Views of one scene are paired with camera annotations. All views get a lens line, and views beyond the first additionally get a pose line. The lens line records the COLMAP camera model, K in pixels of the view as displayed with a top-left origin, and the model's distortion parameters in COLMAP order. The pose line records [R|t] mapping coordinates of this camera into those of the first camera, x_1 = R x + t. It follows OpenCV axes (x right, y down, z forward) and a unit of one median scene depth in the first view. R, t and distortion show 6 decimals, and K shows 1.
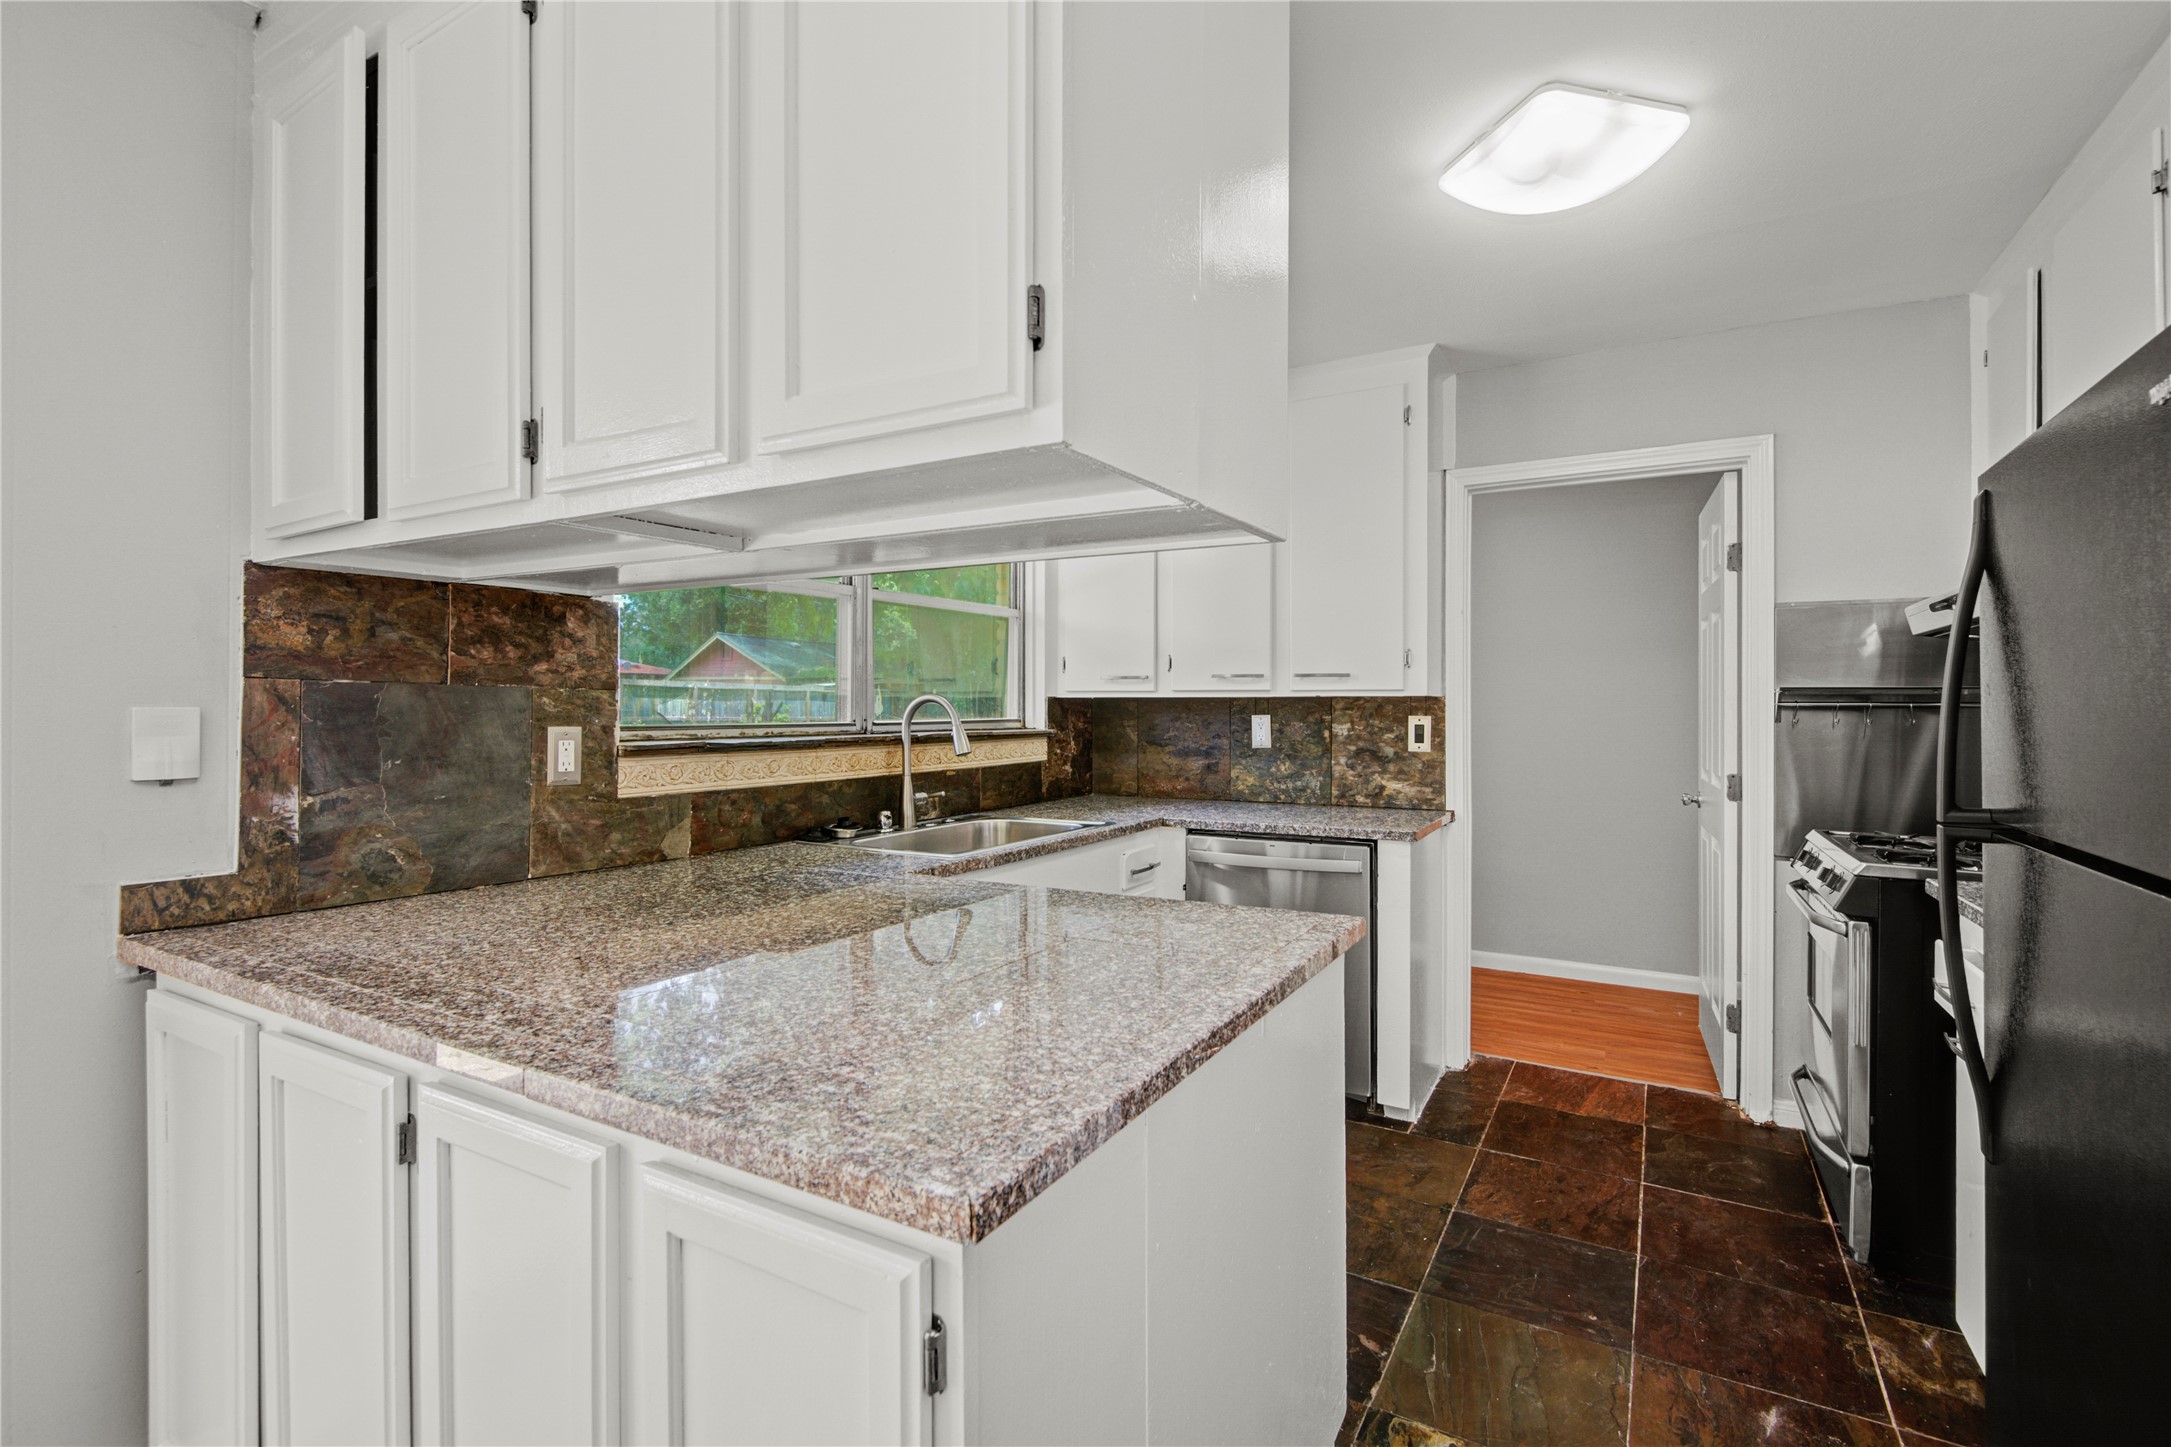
lens RADIAL K [[995.9, 0, 1086.4], [0, 995.9, 715.5], [0, 0, 1]] dist [-0.001935, -0.001057]
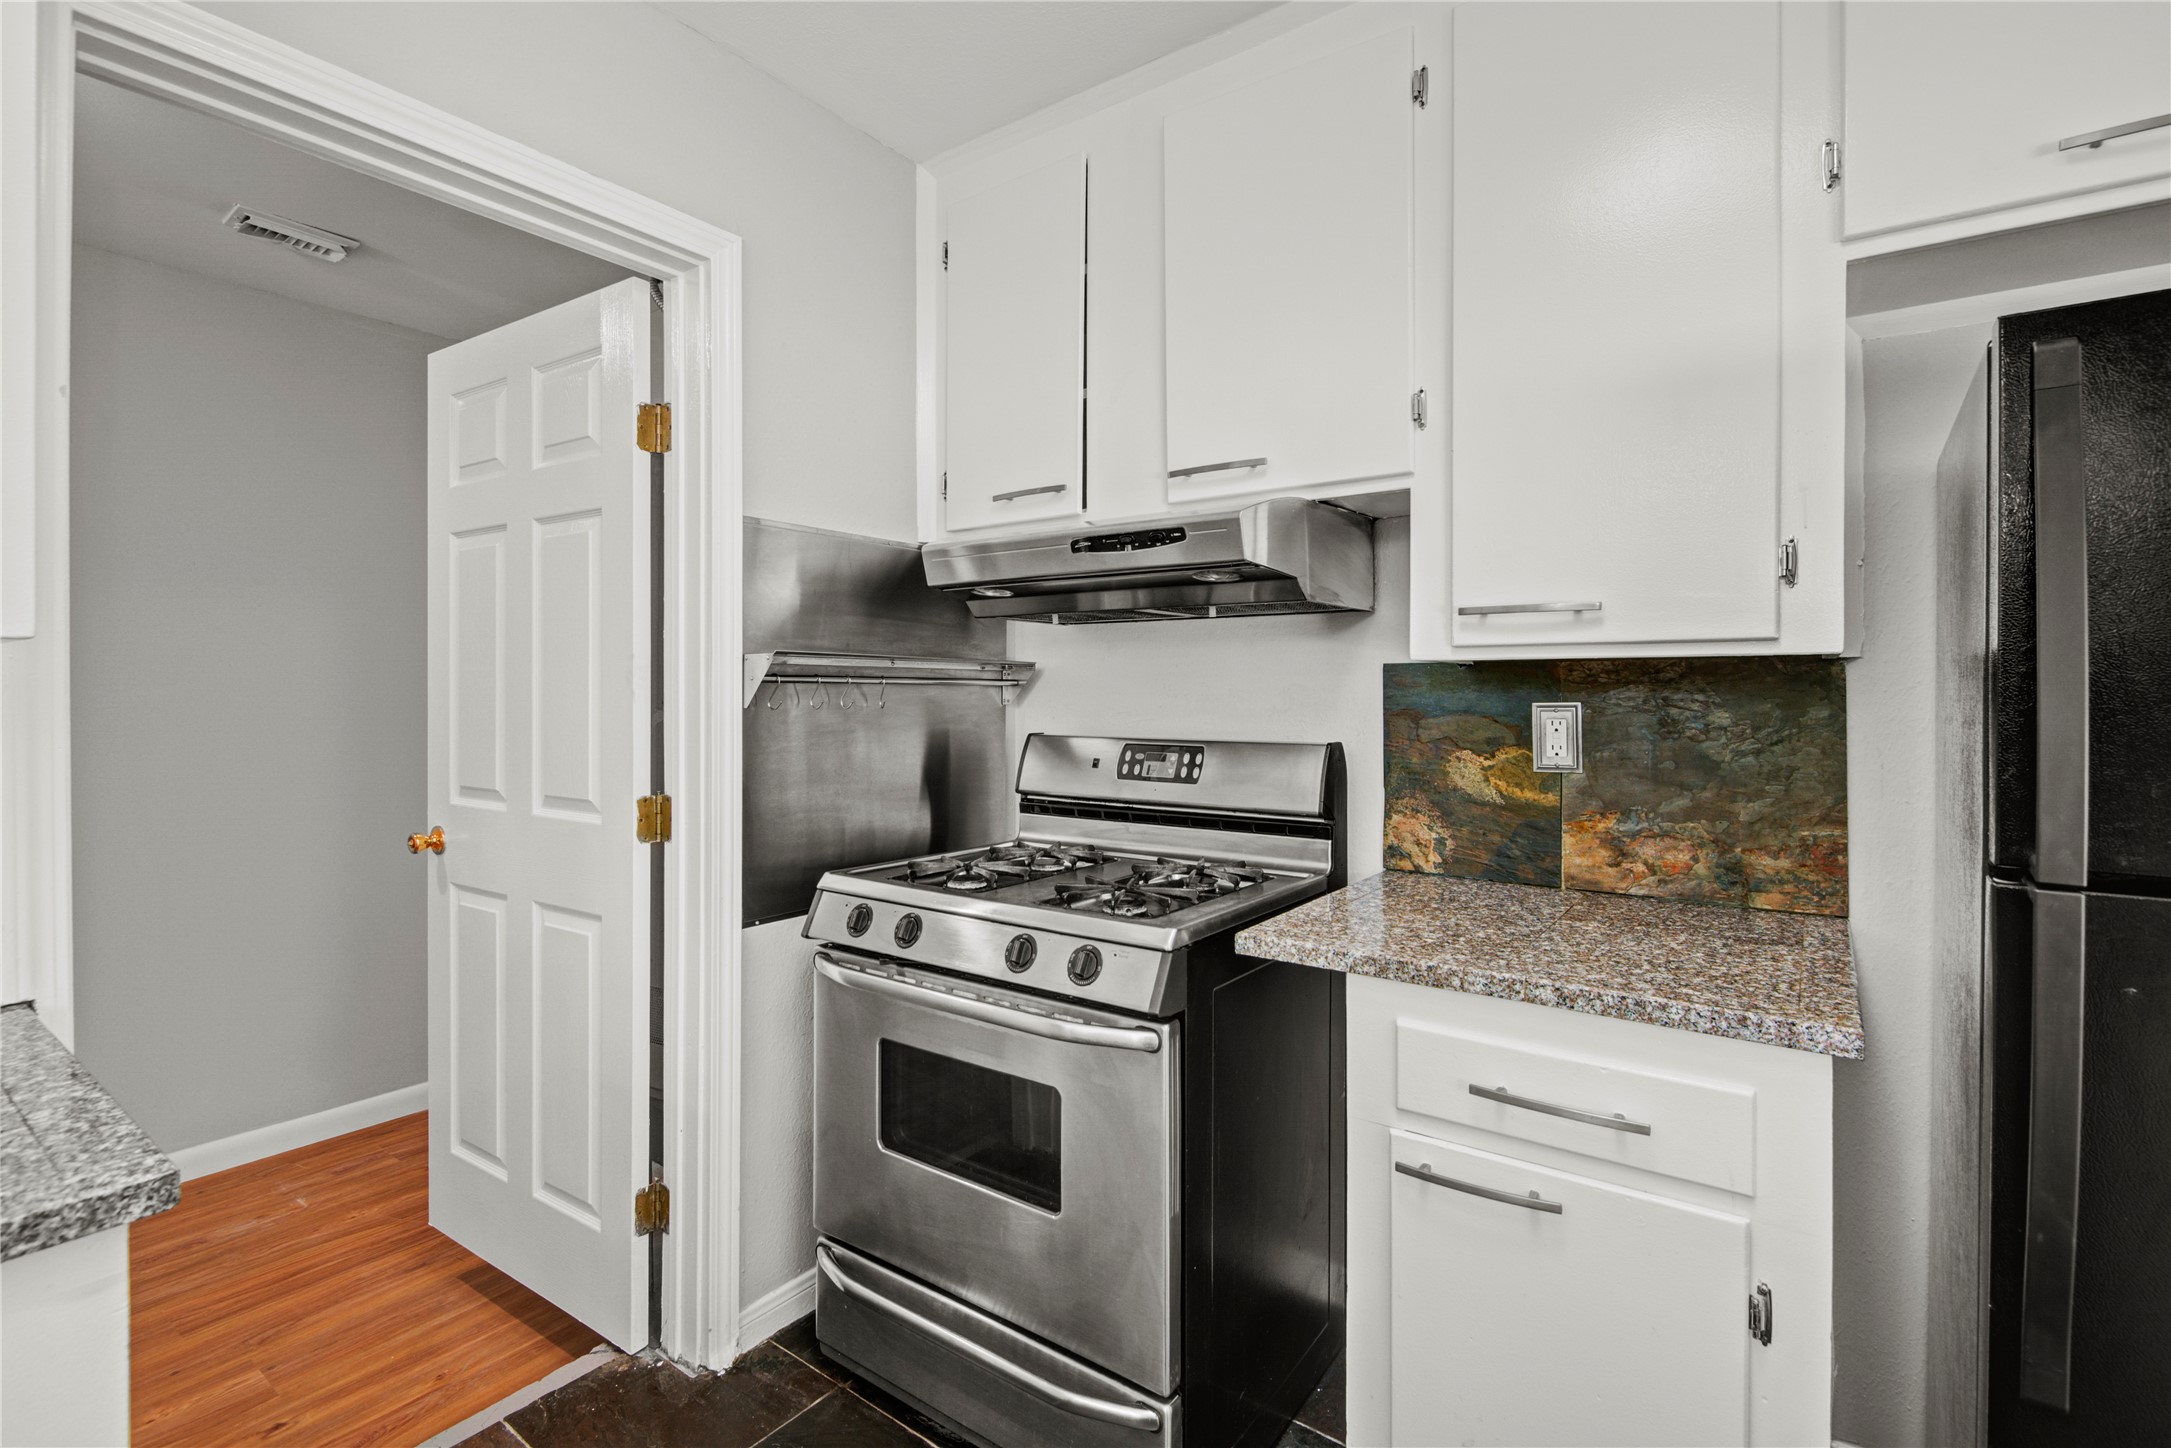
lens RADIAL K [[995.9, 0, 1077.7], [0, 995.9, 708.3], [0, 0, 1]] dist [-0.001935, -0.001057]
pose [[0.129879, -0.004348, 0.991520, 0.041217], [0.000036, 0.999990, 0.004380, 0.001807], [-0.991530, -0.000533, 0.129878, 0.270143]]
